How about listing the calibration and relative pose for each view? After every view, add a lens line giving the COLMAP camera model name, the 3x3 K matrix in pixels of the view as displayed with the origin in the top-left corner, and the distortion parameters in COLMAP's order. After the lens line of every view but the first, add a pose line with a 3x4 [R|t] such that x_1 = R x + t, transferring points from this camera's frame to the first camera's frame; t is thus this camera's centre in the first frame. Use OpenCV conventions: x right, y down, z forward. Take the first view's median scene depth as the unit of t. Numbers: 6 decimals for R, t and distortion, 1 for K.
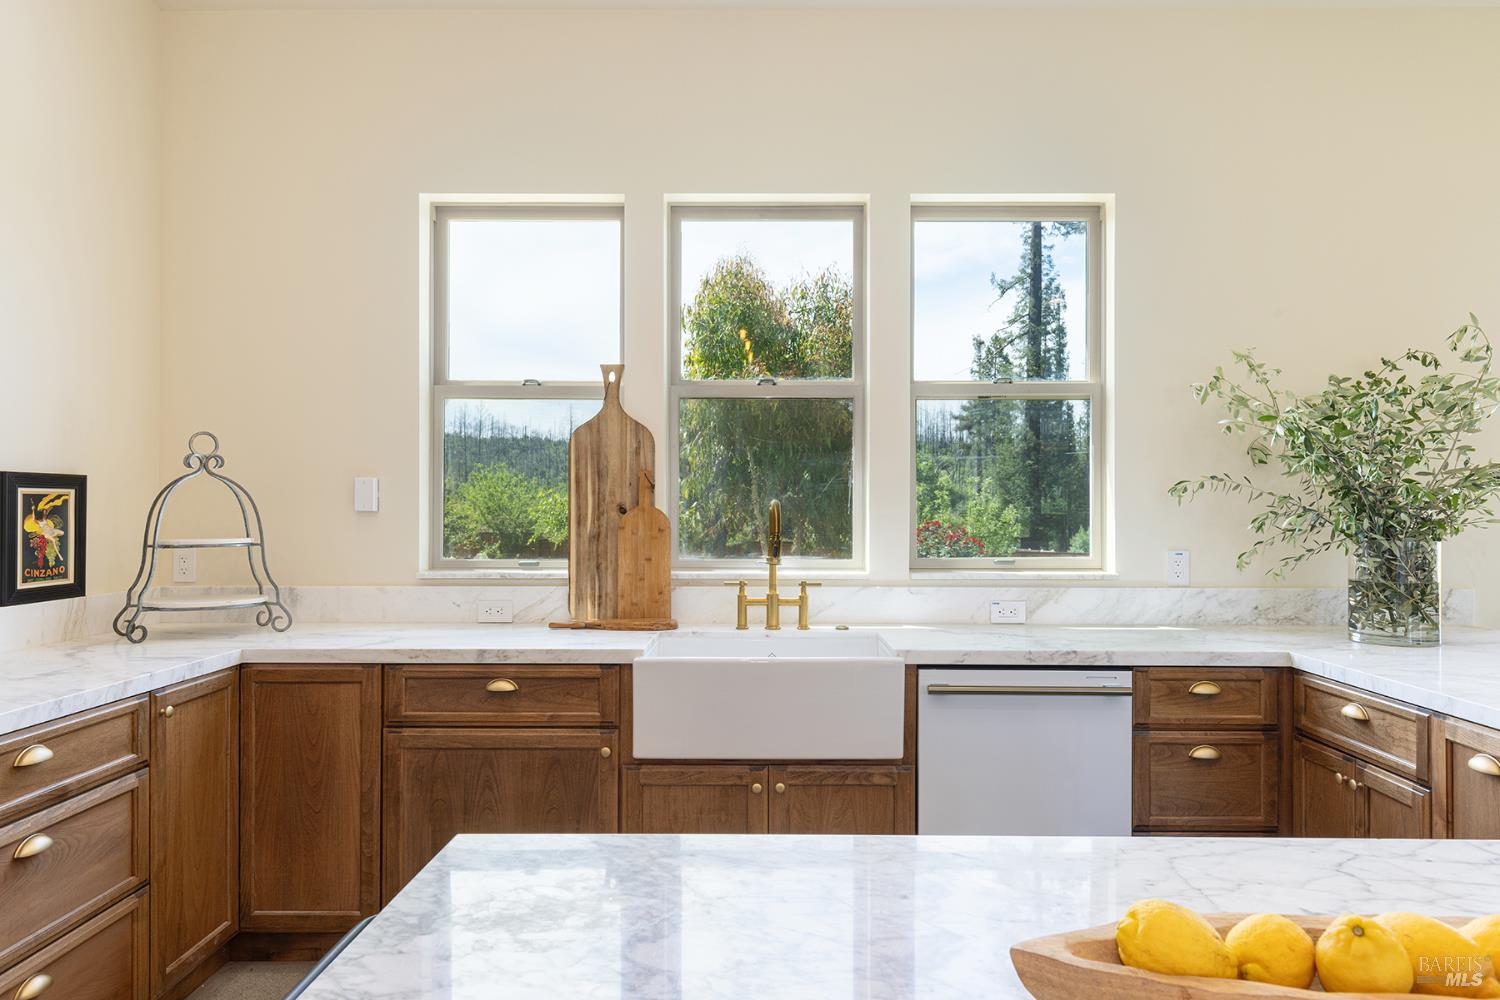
lens RADIAL K [[969.4, 0, 759.2], [0, 969.4, 505.0], [0, 0, 1]] dist [0.007506, -0.000087]
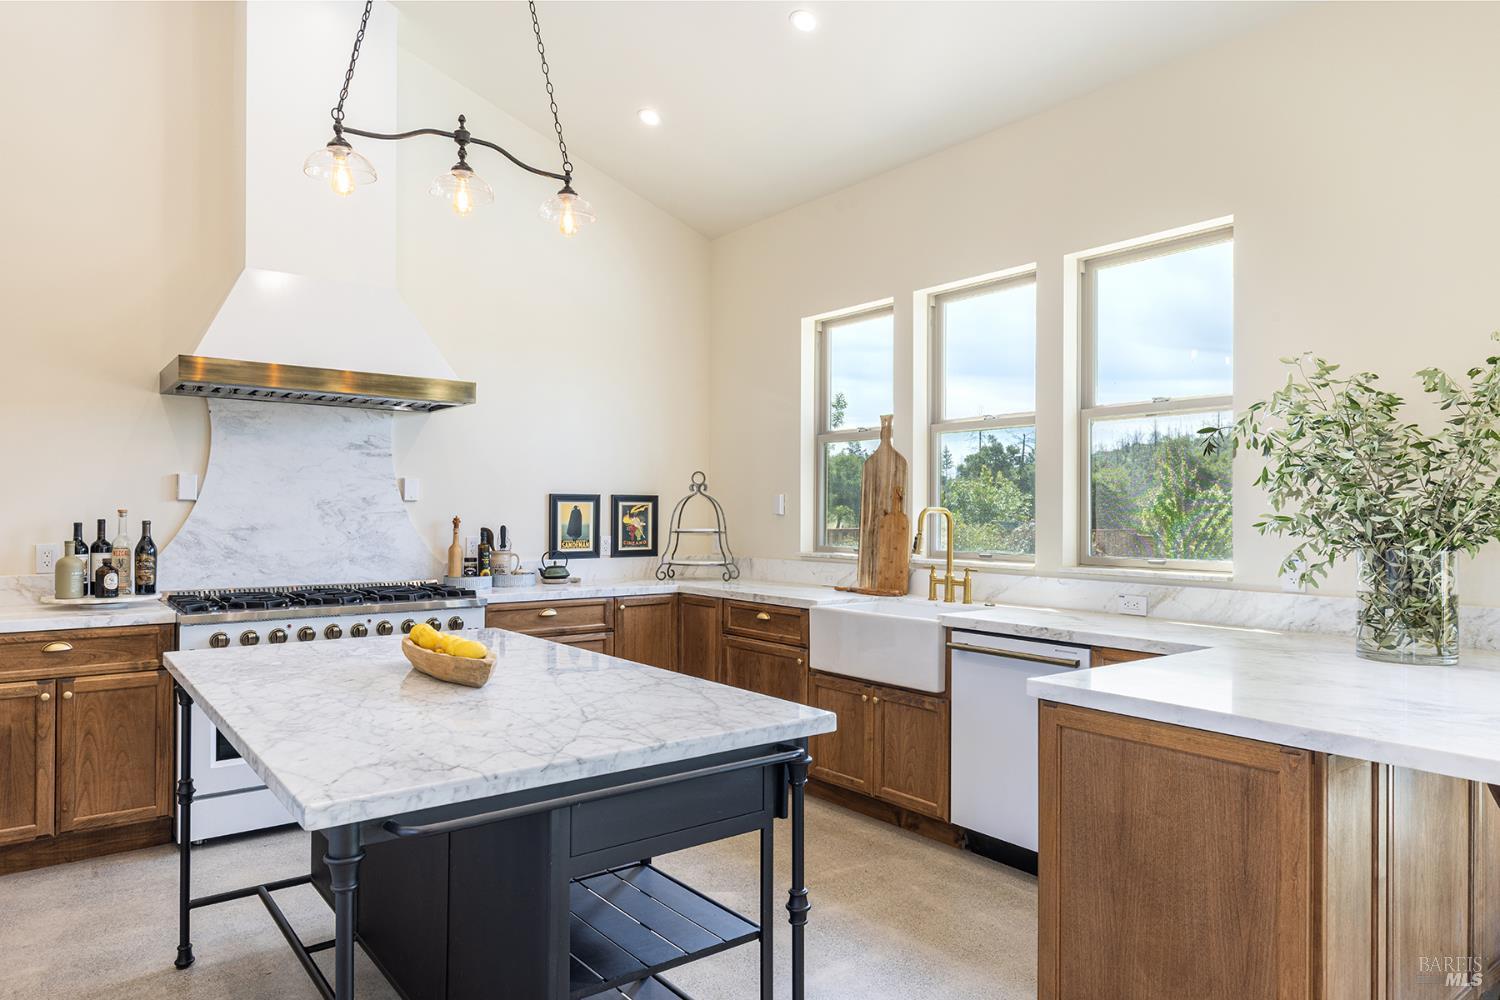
lens RADIAL K [[950.2, 0, 763.1], [0, 950.2, 508.2], [0, 0, 1]] dist [0.005866, -0.001815]
pose [[0.623478, -0.001689, -0.781839, 0.993896], [-0.002787, 0.999987, -0.004383, 0.003061], [0.781836, 0.004912, 0.623465, -0.044985]]
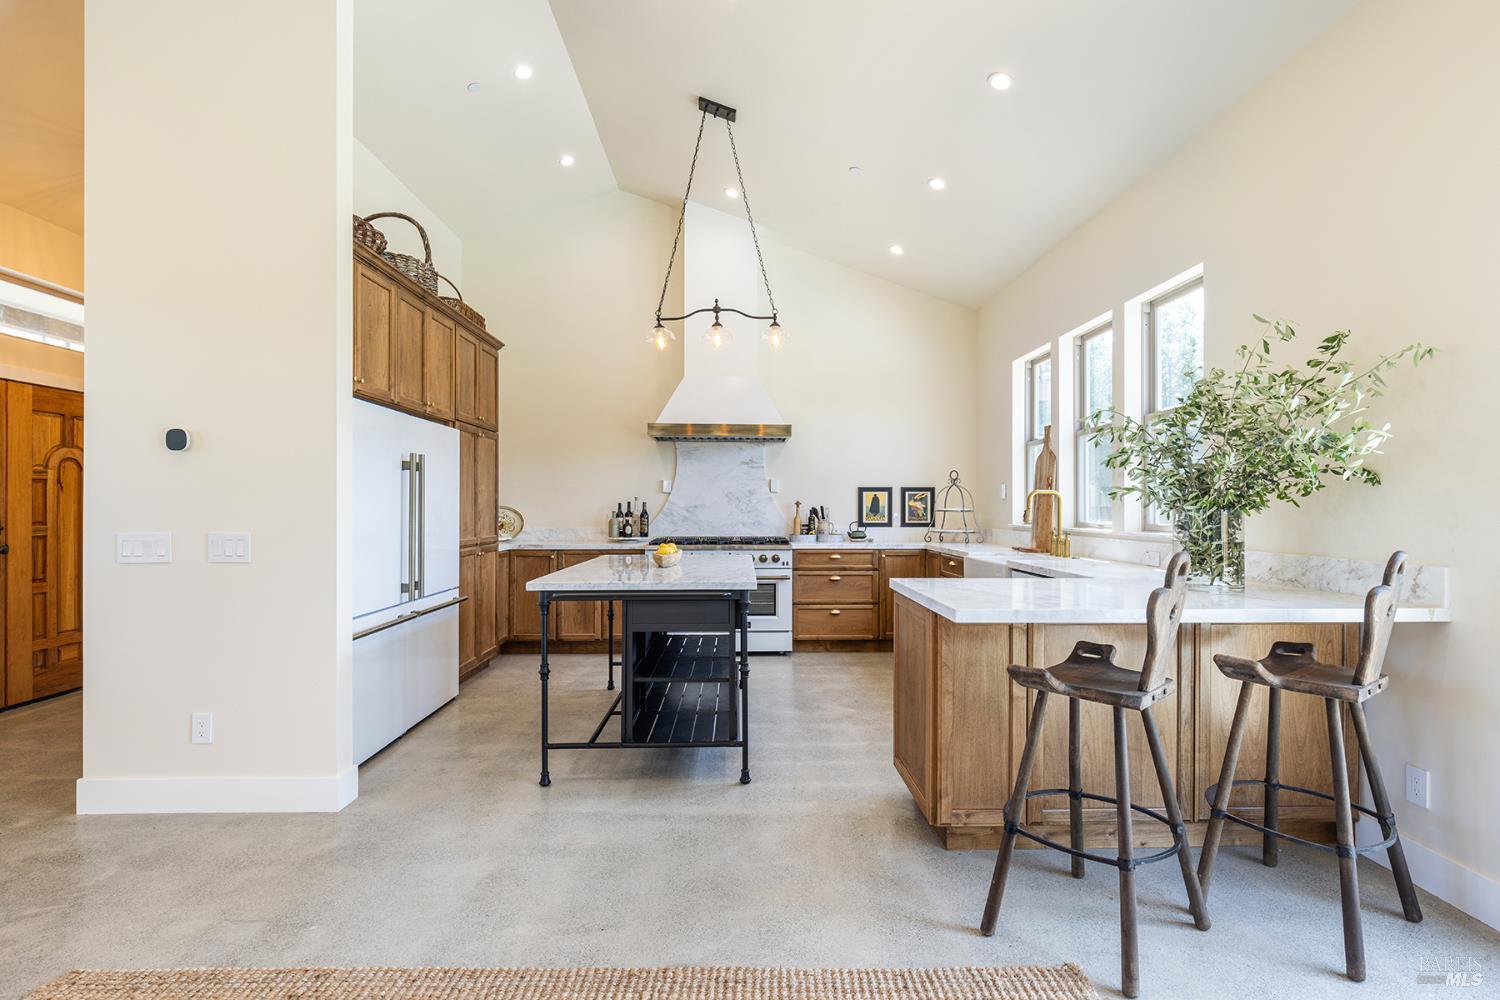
lens RADIAL K [[732.4, 0, 759.0], [0, 732.4, 506.6], [0, 0, 1]] dist [-0.000419, -0.000593]
pose [[0.037878, -0.001803, -0.999281, 1.611511], [-0.000193, 0.999998, -0.001812, 0.034945], [0.999282, 0.000261, 0.037878, 0.381399]]
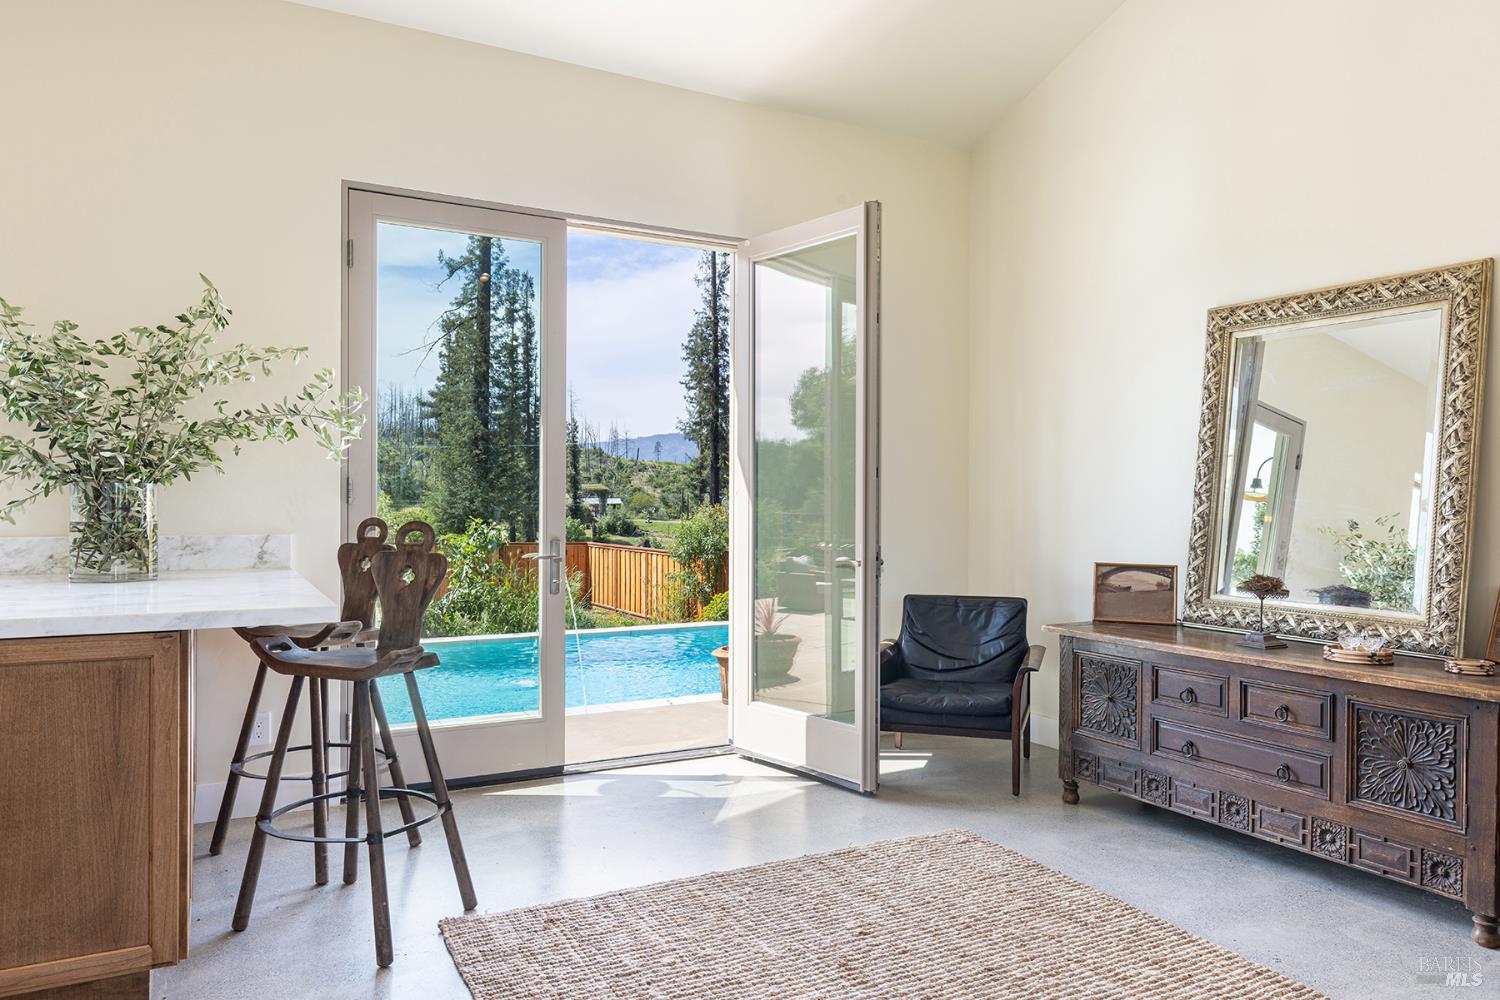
lens RADIAL K [[1014.8, 0, 761.8], [0, 1014.8, 501.8], [0, 0, 1]] dist [-0.000305, -0.003812]
pose [[0.873689, 0.000905, 0.486484, 0.740952], [-0.002126, 0.999996, 0.001957, 0.053308], [-0.486480, -0.002744, 0.873687, -0.296139]]
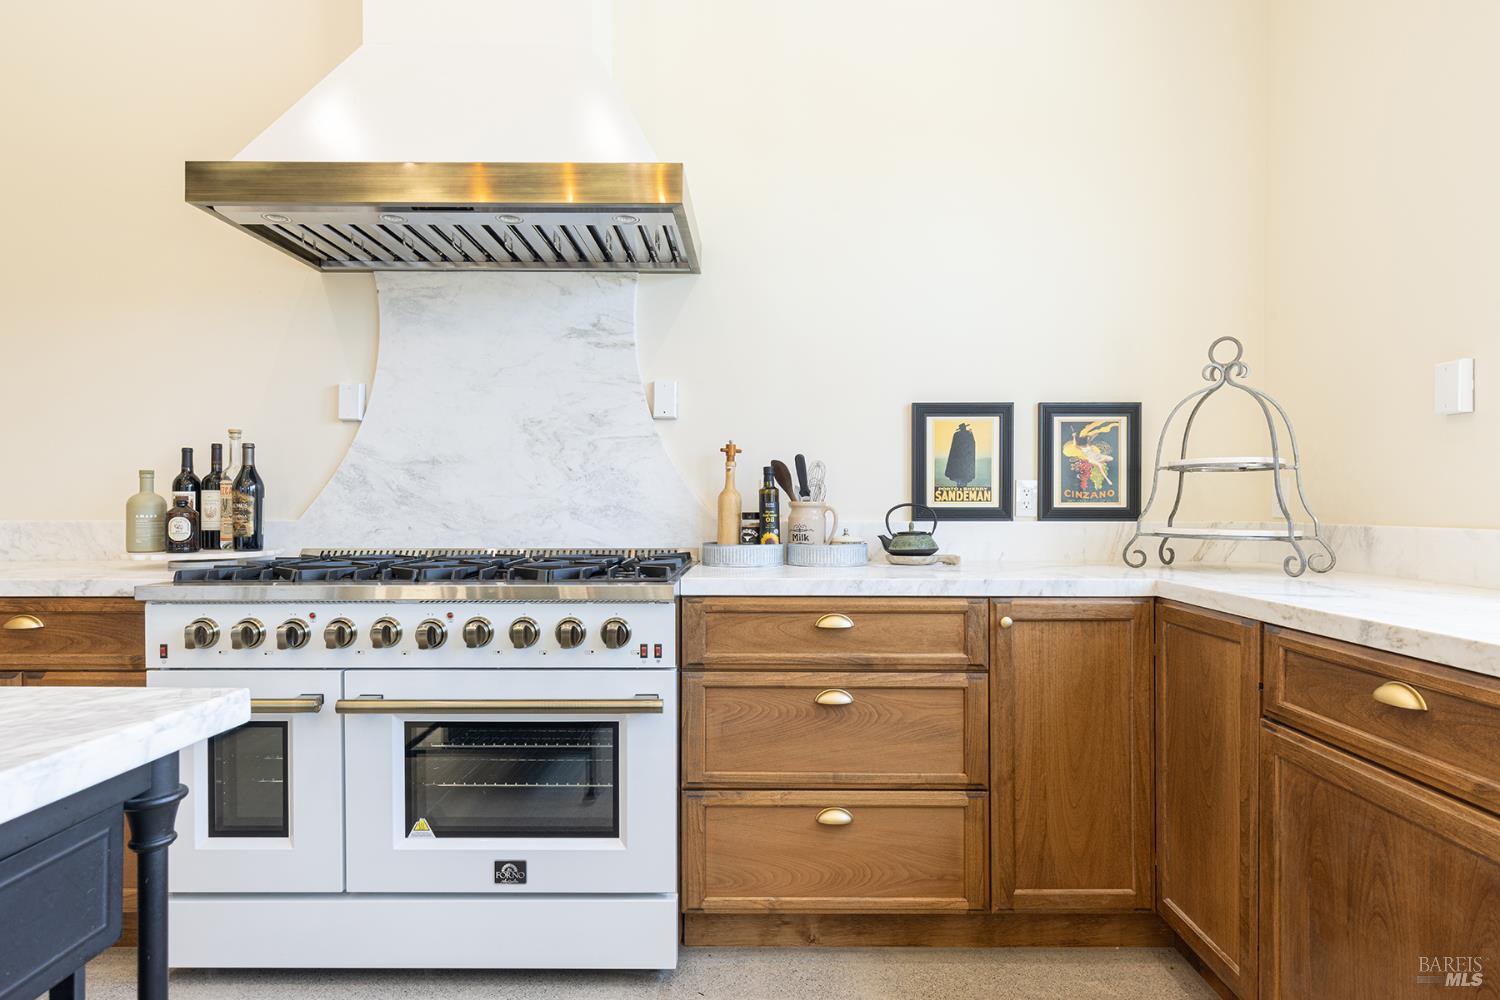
lens RADIAL K [[817.2, 0, 755.4], [0, 817.2, 505.1], [0, 0, 1]] dist [0.004074, -0.000586]
pose [[-0.002898, 0.000897, -0.999995, 0.170114], [0.000639, 0.999999, 0.000895, 0.078243], [0.999996, -0.000637, -0.002899, 0.619783]]
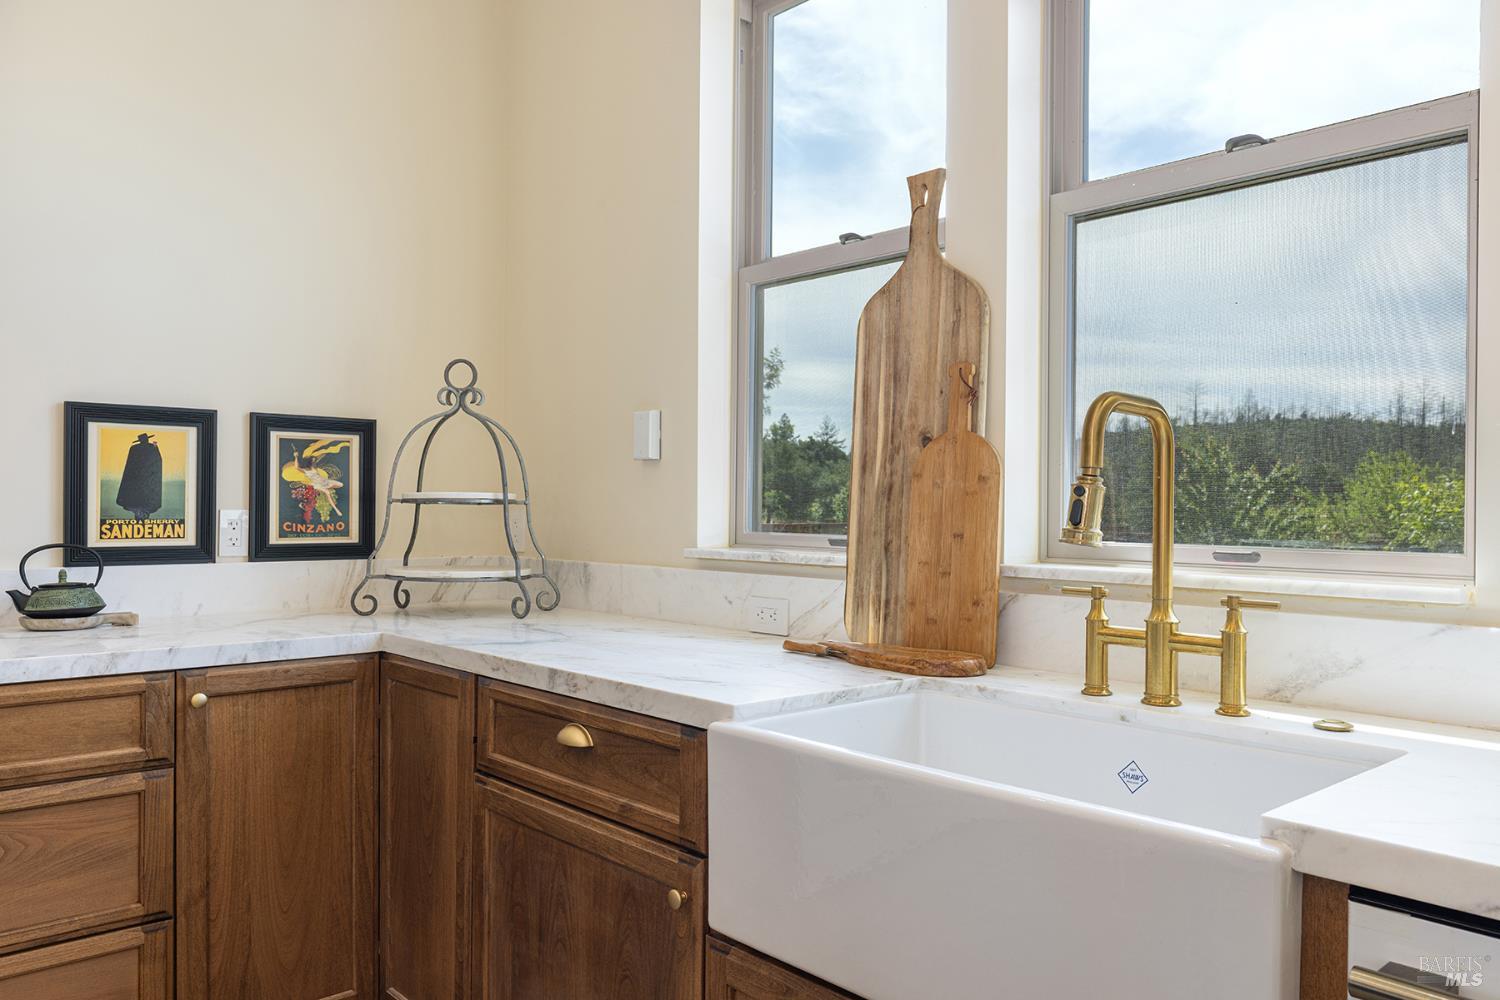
lens RADIAL K [[1100.5, 0, 758.7], [0, 1100.5, 506.7], [0, 0, 1]] dist [0.000992, 0.000008]
pose [[0.677871, 0.002622, -0.735176, 0.273696], [-0.005004, 0.999987, -0.001047, 0.047906], [0.735164, 0.004389, 0.677875, 0.604715]]
